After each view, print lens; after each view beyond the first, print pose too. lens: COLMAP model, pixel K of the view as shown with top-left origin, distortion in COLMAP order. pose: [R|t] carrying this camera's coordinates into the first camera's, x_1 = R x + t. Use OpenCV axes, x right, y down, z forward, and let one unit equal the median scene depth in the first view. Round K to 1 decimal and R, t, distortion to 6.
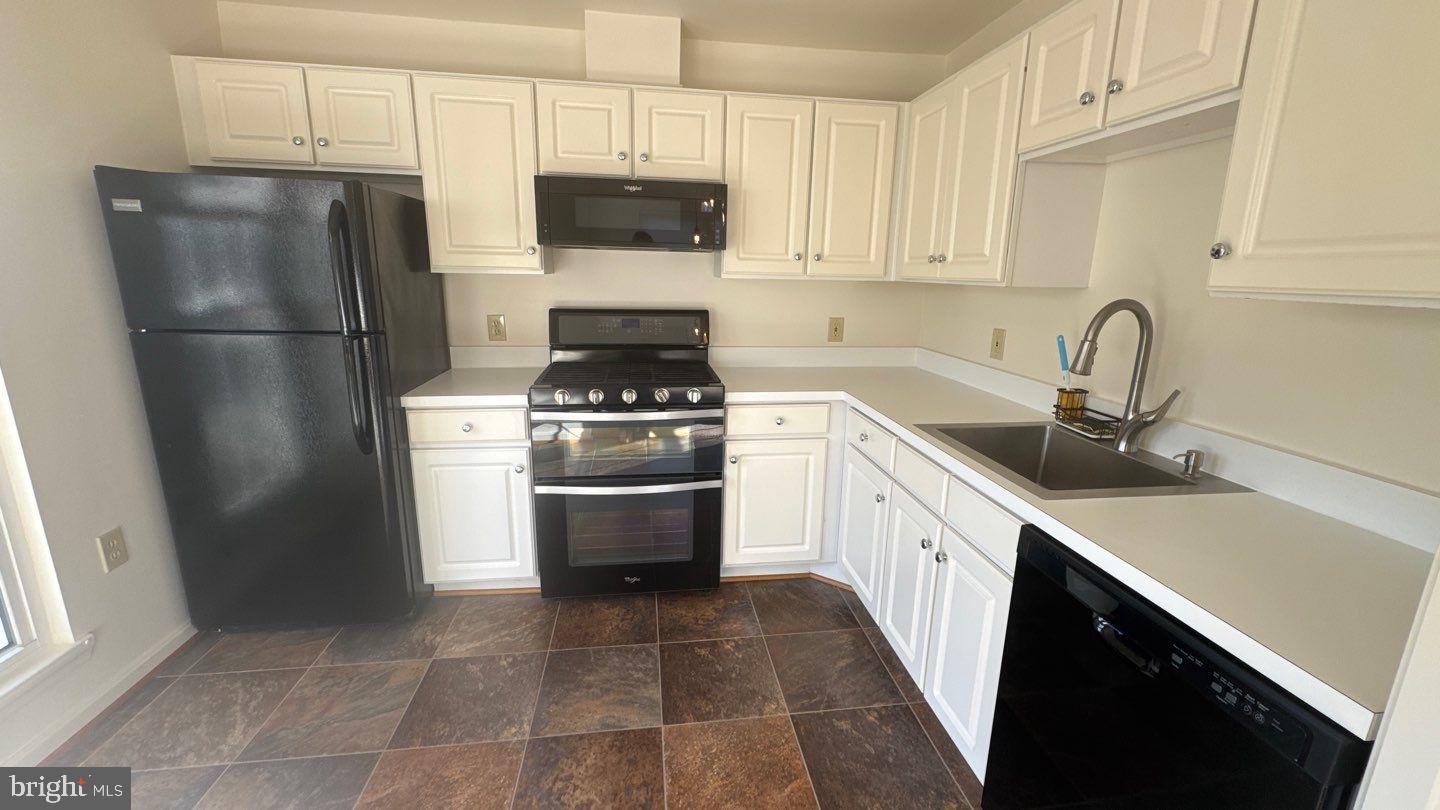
lens RADIAL K [[573.5, 0, 718.1], [0, 573.5, 401.7], [0, 0, 1]] dist [-0.000093, 0.000673]
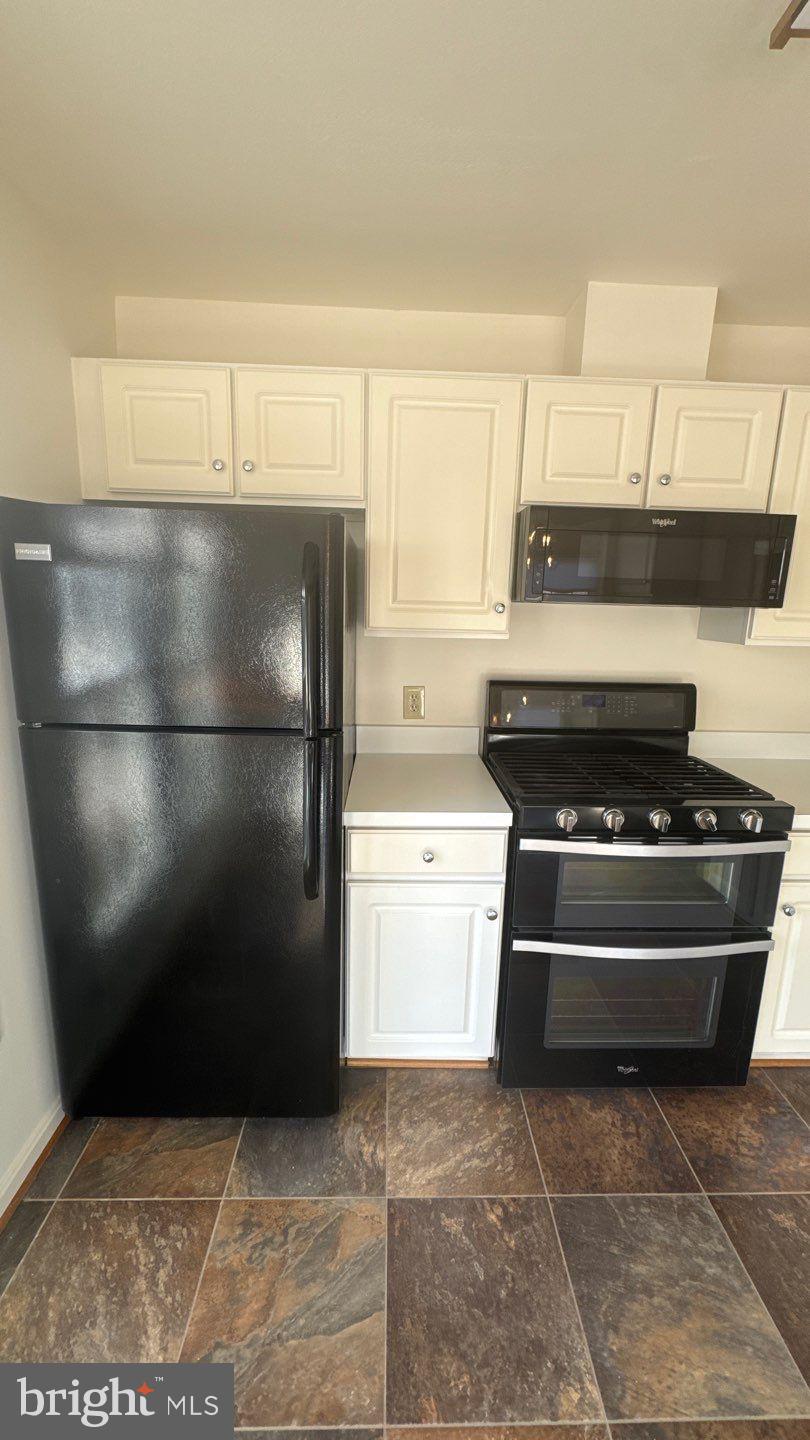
lens RADIAL K [[573.5, 0, 403.7], [0, 573.5, 719.9], [0, 0, 1]] dist [-0.000093, 0.000673]
pose [[0.994324, 0.024742, -0.103473, -0.399985], [-0.027790, 0.999218, -0.028121, -0.103675], [0.102697, 0.030837, 0.994235, 0.281702]]
